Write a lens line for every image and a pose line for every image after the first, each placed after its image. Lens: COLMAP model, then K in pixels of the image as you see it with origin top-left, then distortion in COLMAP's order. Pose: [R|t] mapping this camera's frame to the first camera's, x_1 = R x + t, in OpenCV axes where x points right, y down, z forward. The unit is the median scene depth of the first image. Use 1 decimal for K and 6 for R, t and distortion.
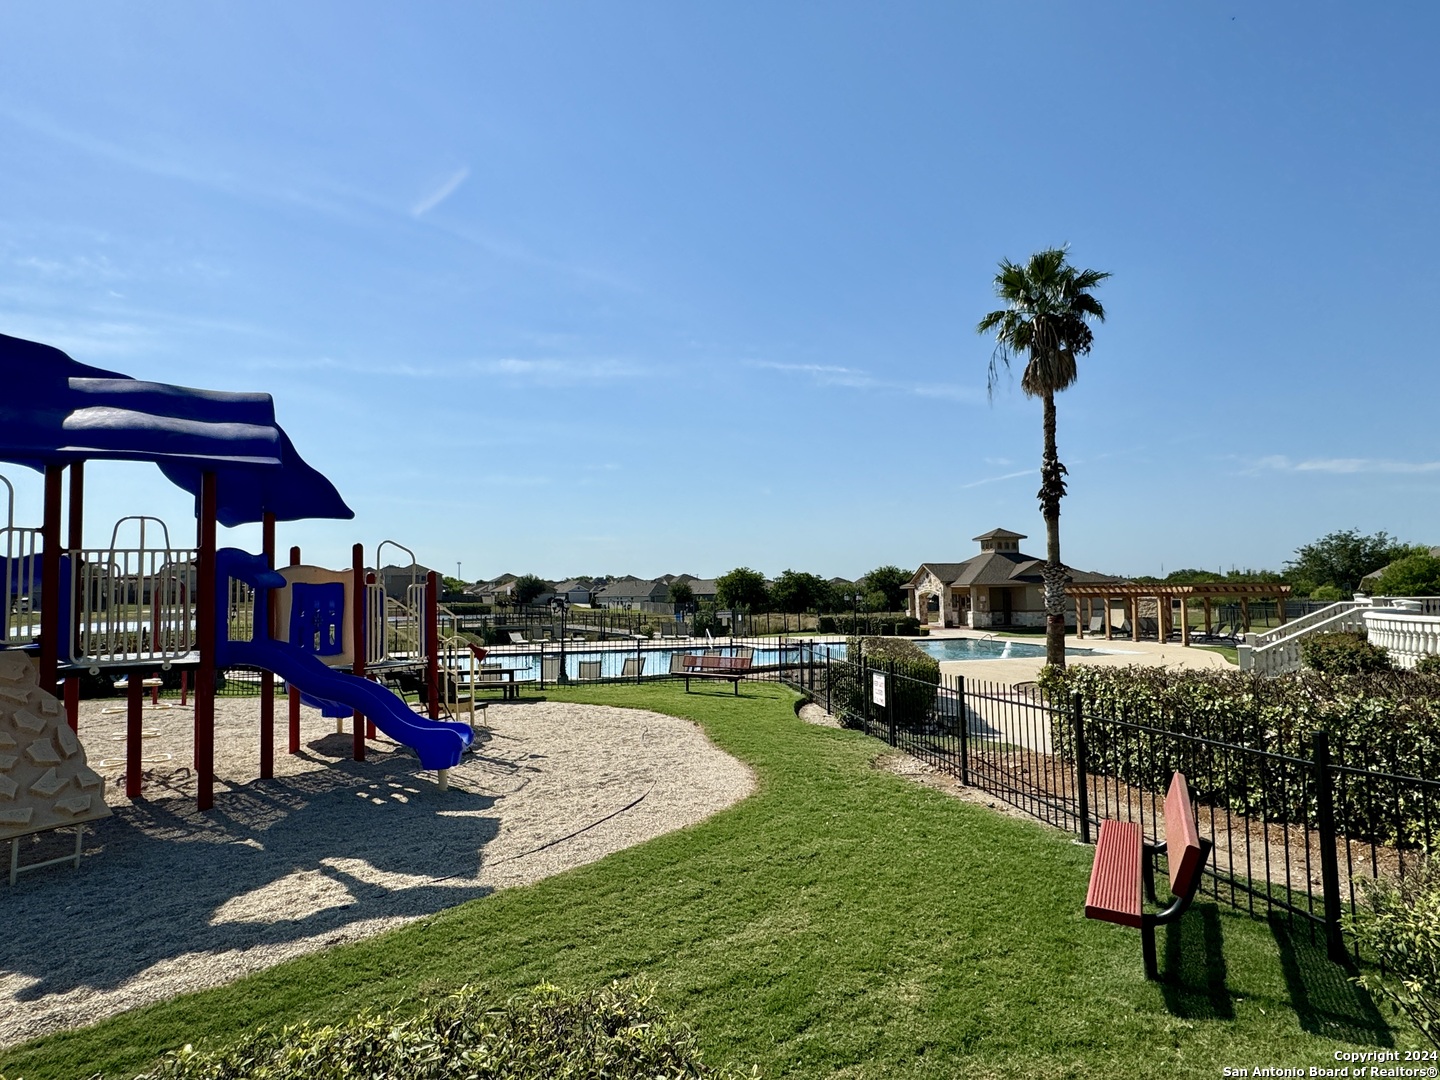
lens RADIAL K [[849.6, 0, 720.0], [0, 849.6, 540.0], [0, 0, 1]] dist [0.001198, -0.000015]
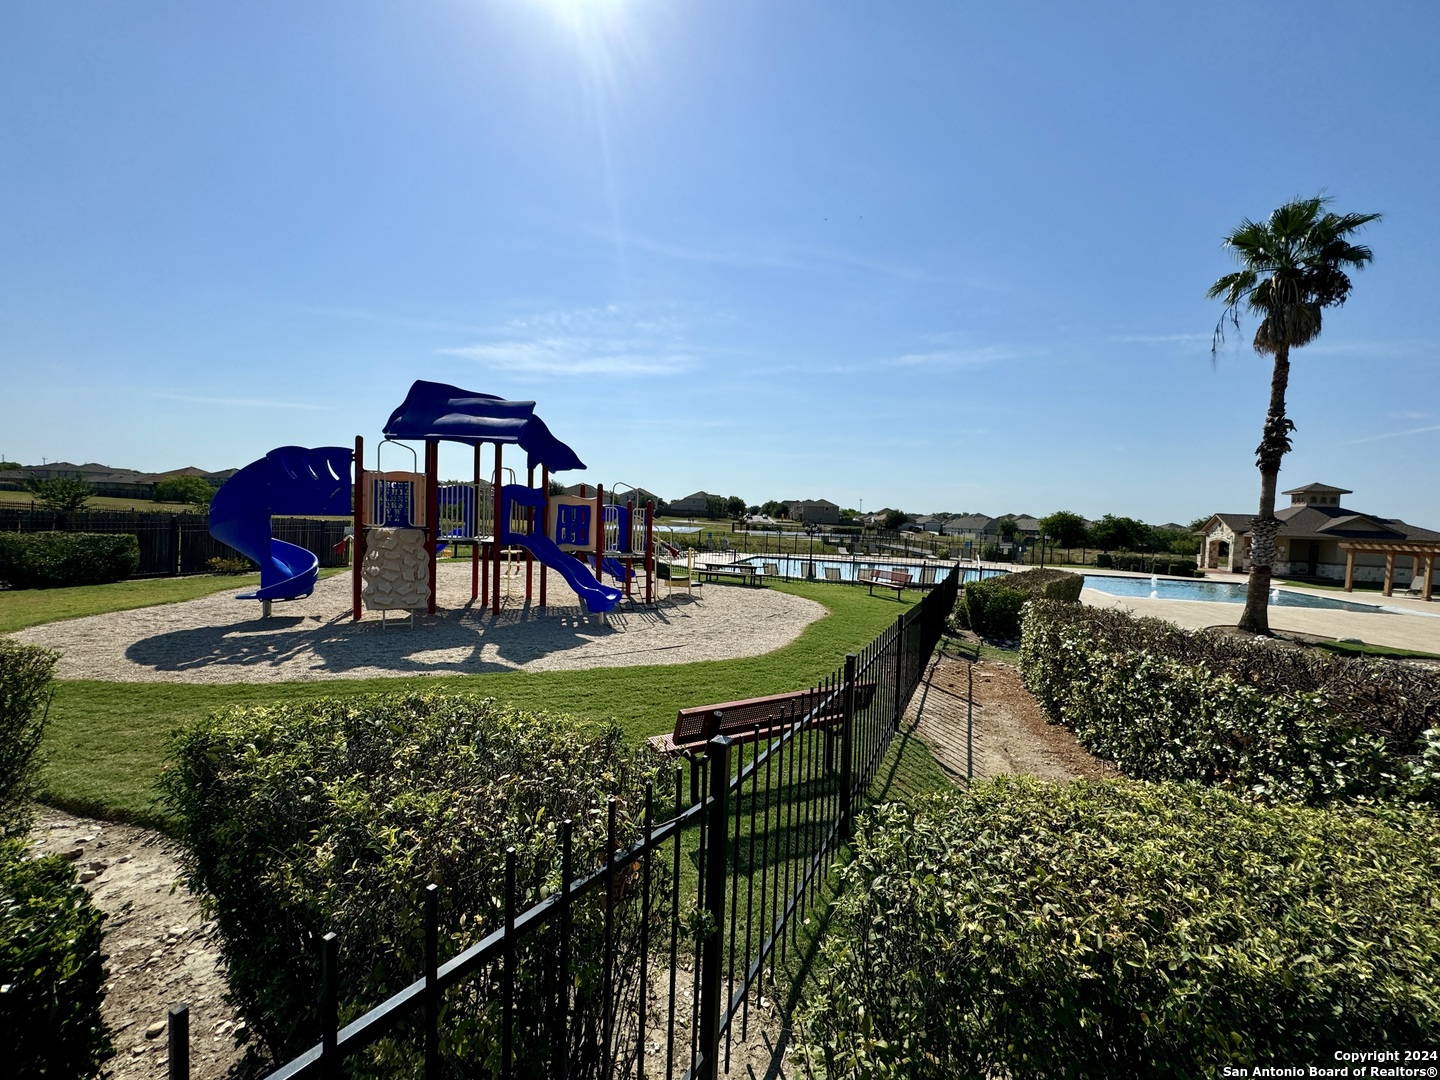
lens RADIAL K [[582.3, 0, 720.0], [0, 582.3, 540.0], [0, 0, 1]] dist [-0.001722, -0.000593]
pose [[0.853995, 0.069428, -0.515629, 0.084247], [-0.020101, 0.994719, 0.100645, -0.001189], [0.519893, -0.075585, 0.850881, 0.018890]]
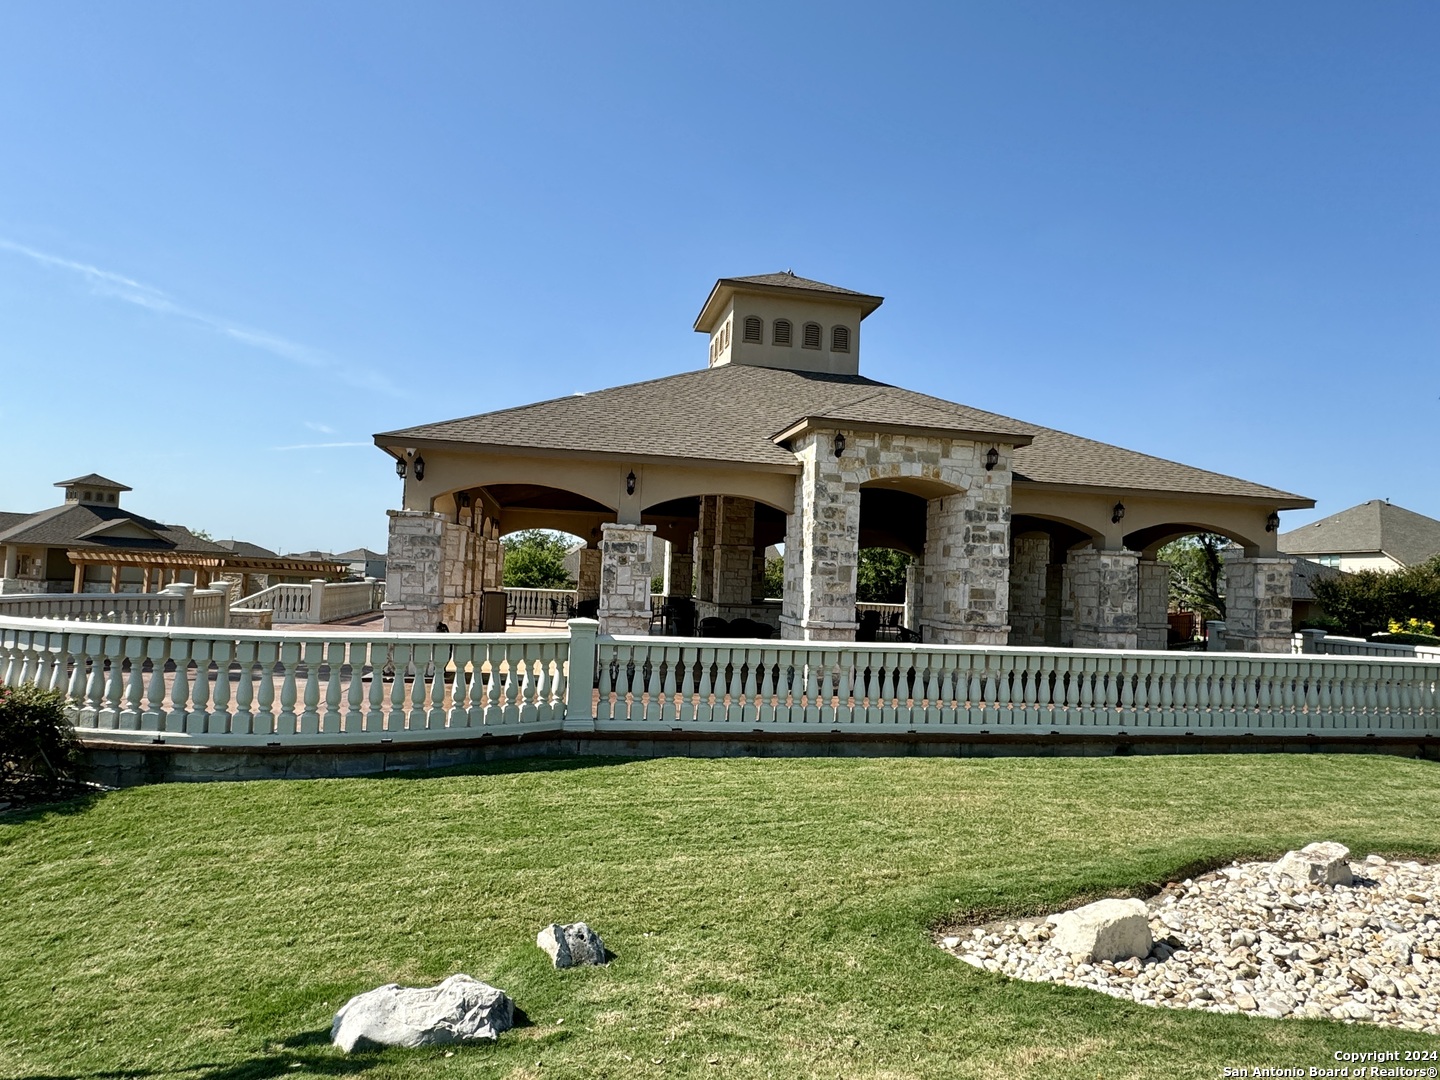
lens RADIAL K [[849.6, 0, 720.0], [0, 849.6, 540.0], [0, 0, 1]] dist [0.001198, -0.000015]
pose [[0.717450, 0.084787, 0.691431, 0.223170], [-0.103259, 0.994544, -0.014811, -0.001246], [-0.688914, -0.060770, 0.722291, 0.050040]]
